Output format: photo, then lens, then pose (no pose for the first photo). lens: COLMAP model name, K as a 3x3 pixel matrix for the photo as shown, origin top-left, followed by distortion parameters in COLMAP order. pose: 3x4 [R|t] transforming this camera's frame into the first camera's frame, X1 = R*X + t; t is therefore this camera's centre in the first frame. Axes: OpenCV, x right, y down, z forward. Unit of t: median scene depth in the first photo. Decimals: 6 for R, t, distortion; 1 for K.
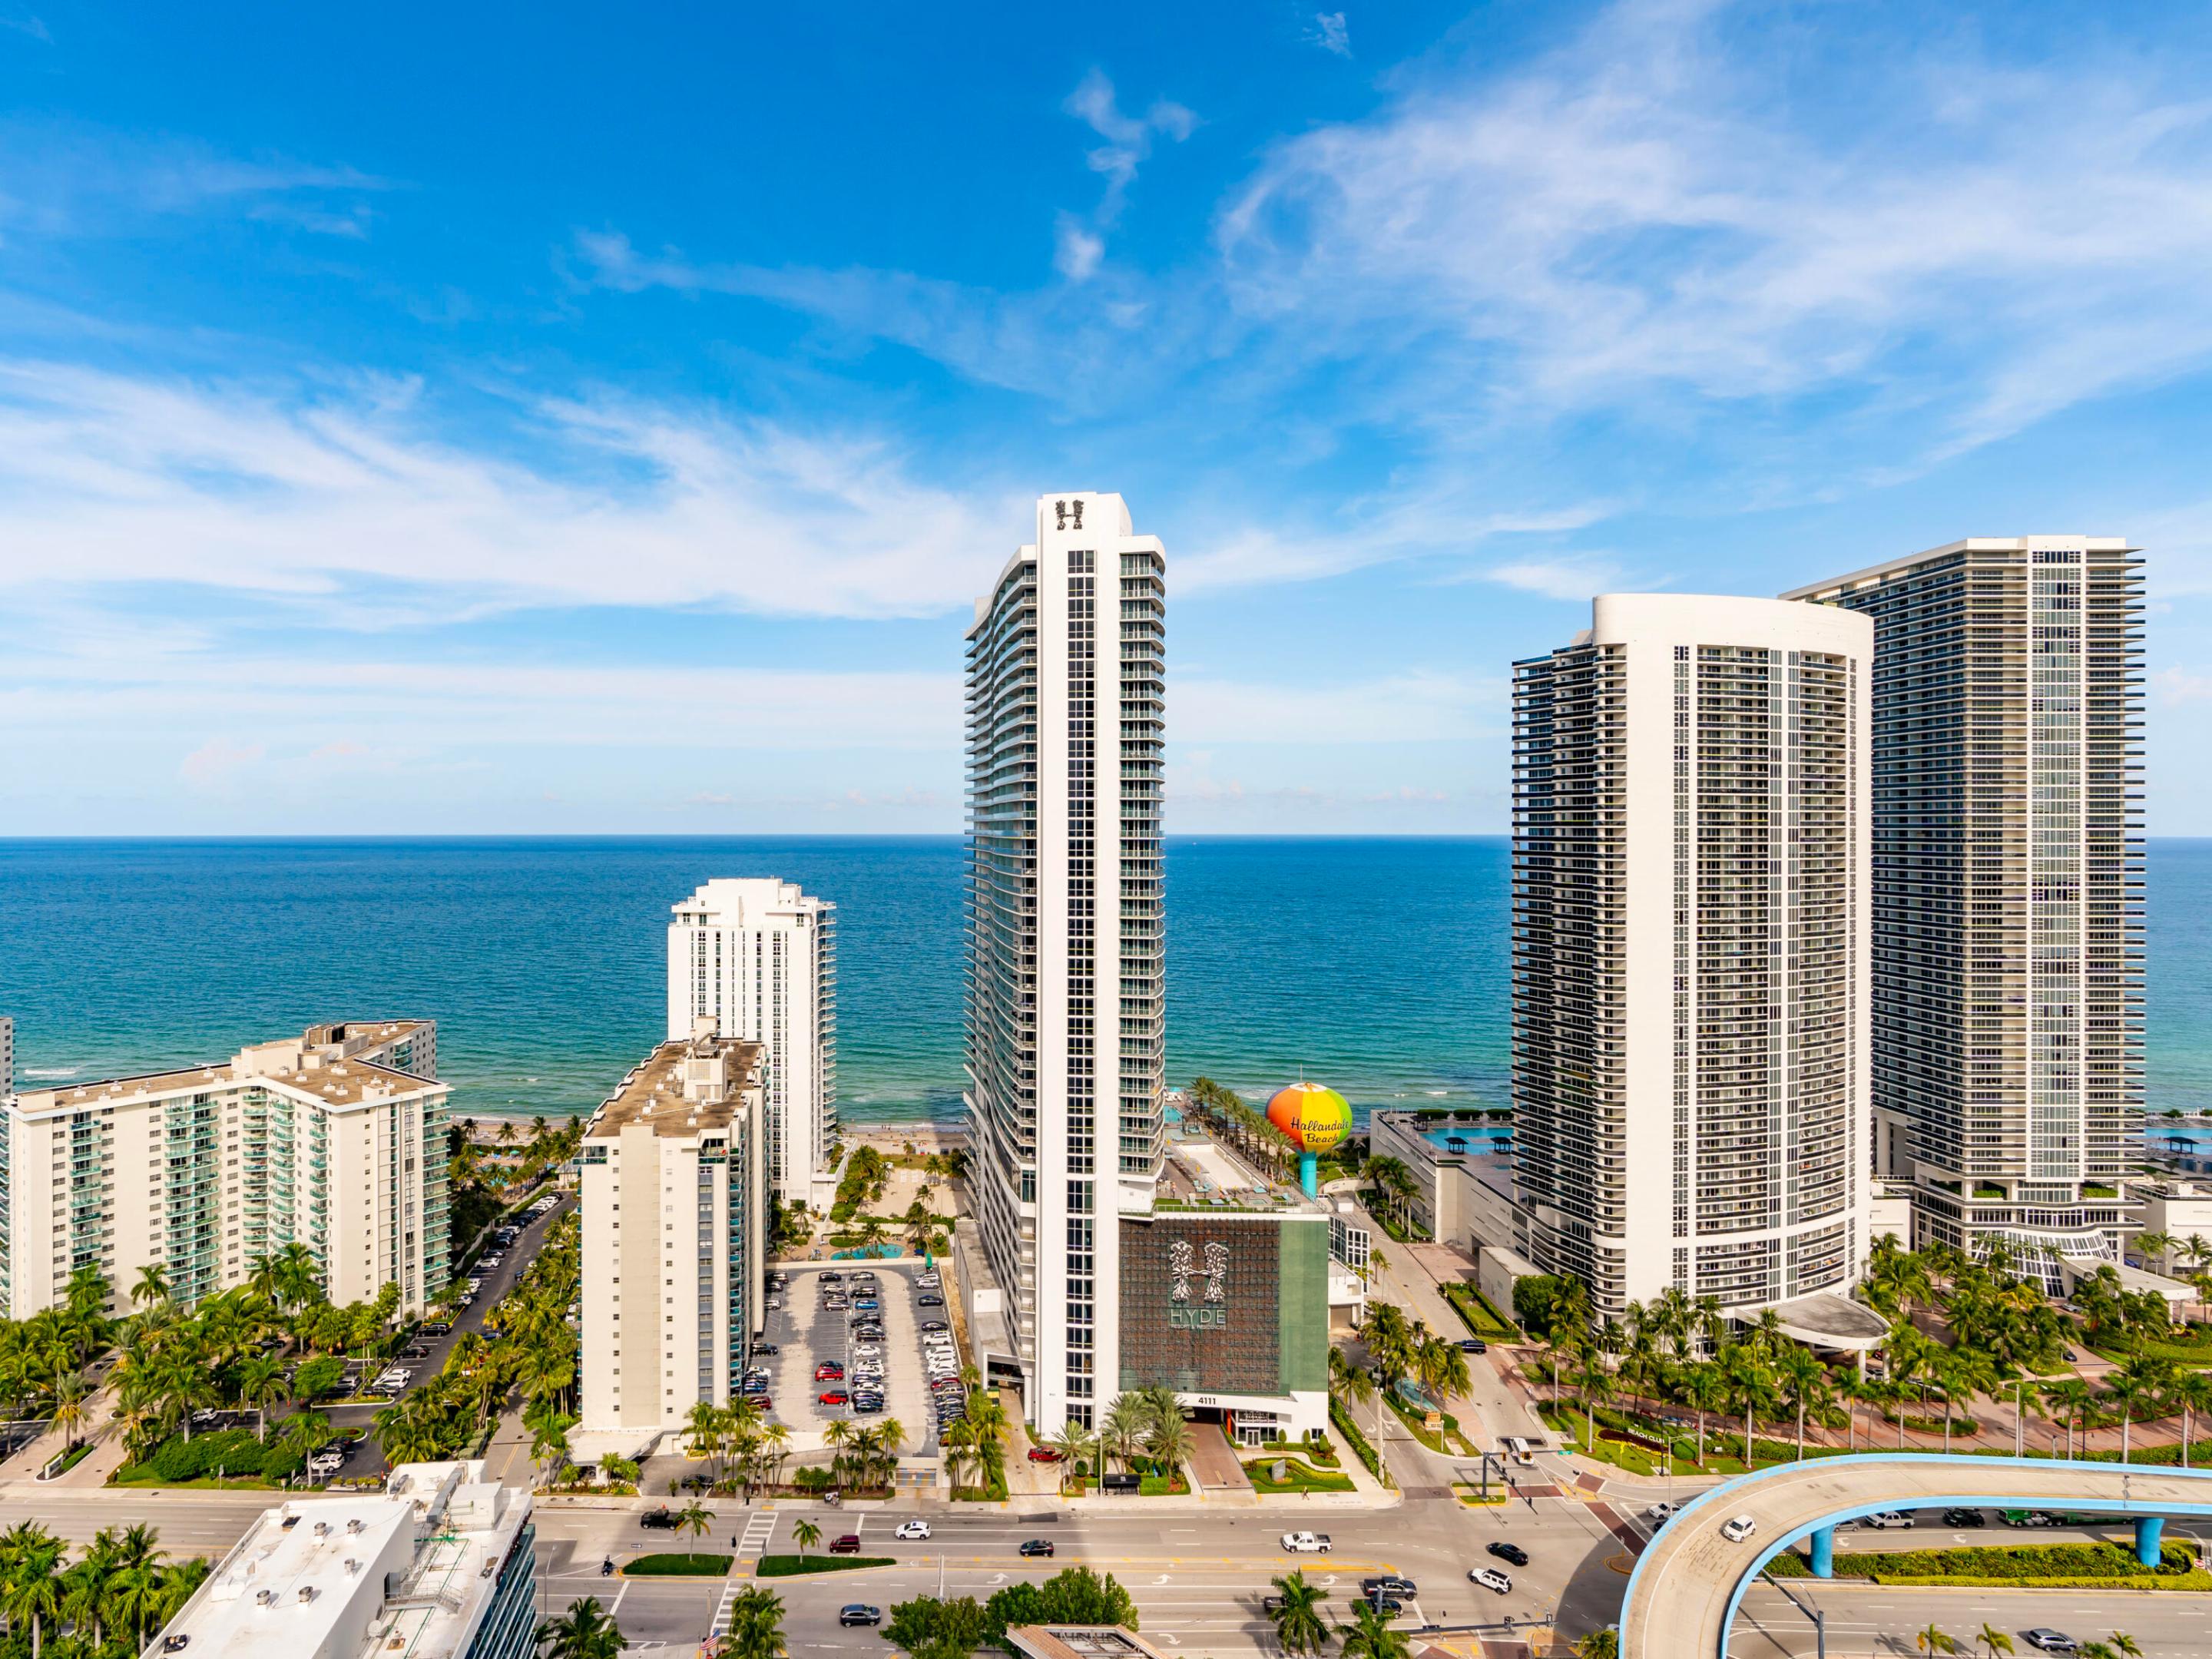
lens RADIAL K [[1120.1, 0, 1165.2], [0, 1120.1, 832.8], [0, 0, 1]] dist [-0.009735, 0.003682]
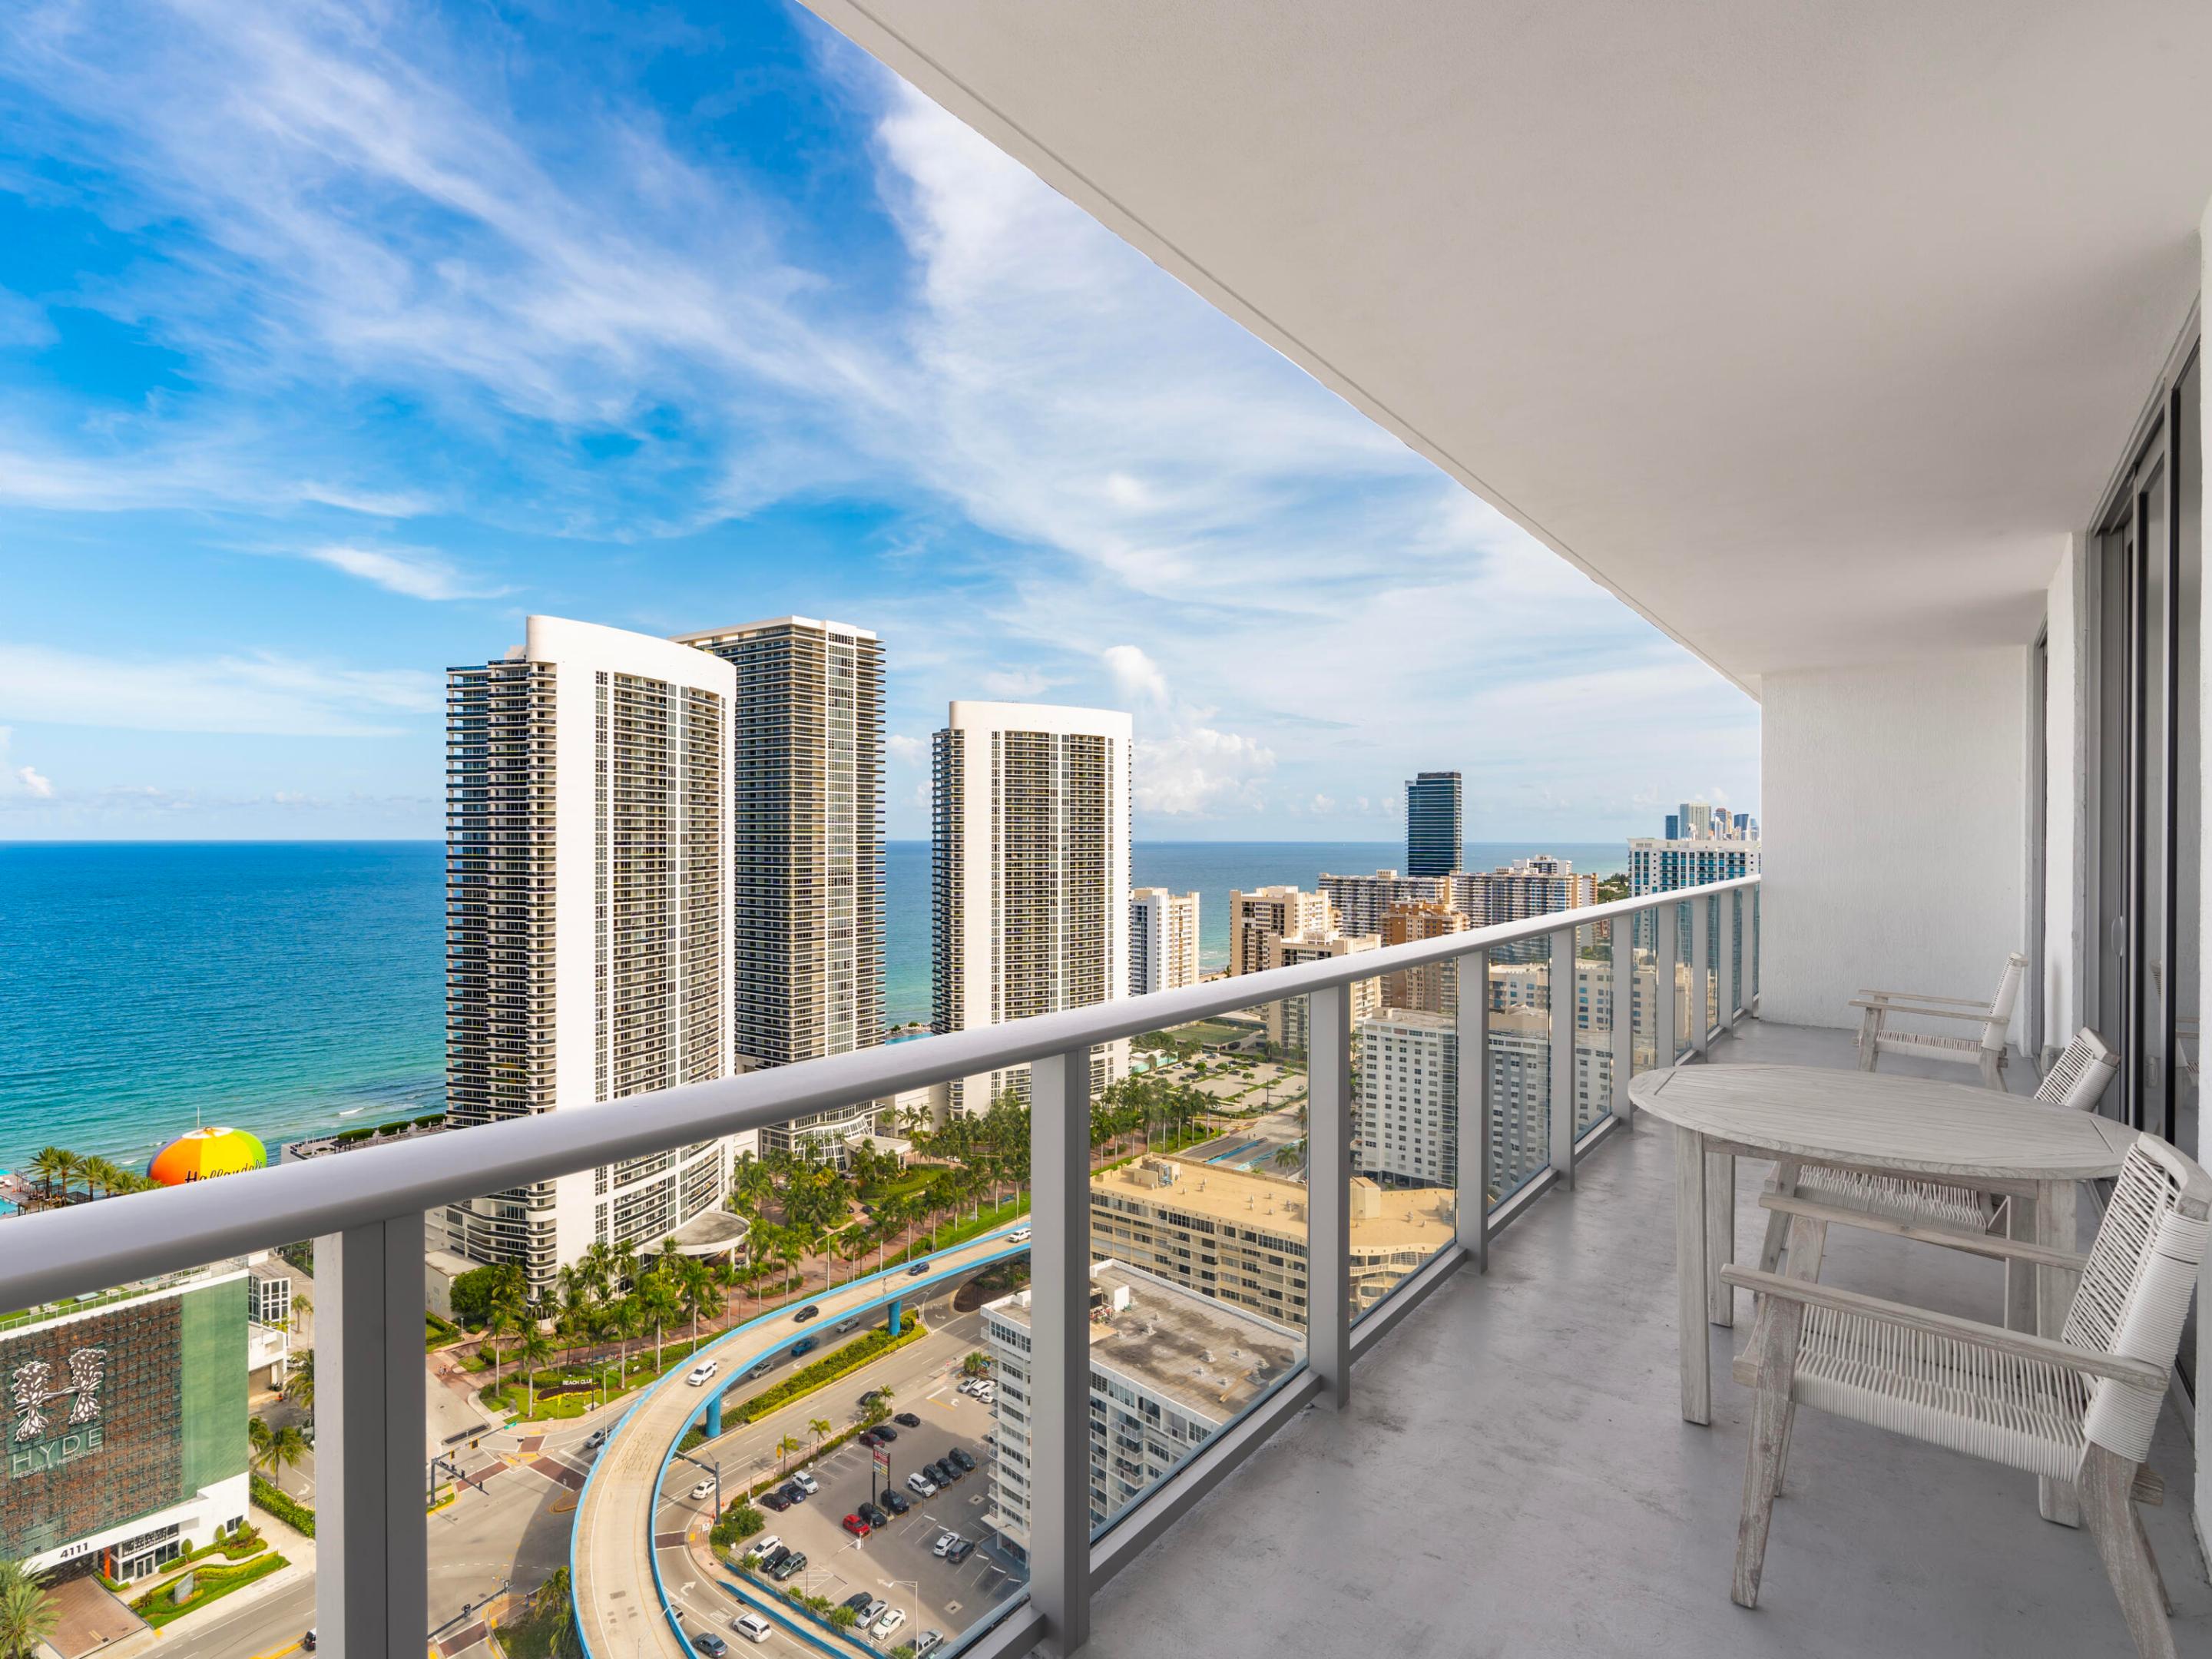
lens RADIAL K [[1091.2, 0, 1114.0], [0, 1091.2, 850.5], [0, 0, 1]] dist [0.016491, -0.004439]
pose [[0.551268, -0.010457, 0.834263, -0.169182], [0.002374, 0.999937, 0.010965, 0.002641], [-0.834325, -0.004064, 0.551258, -0.040363]]
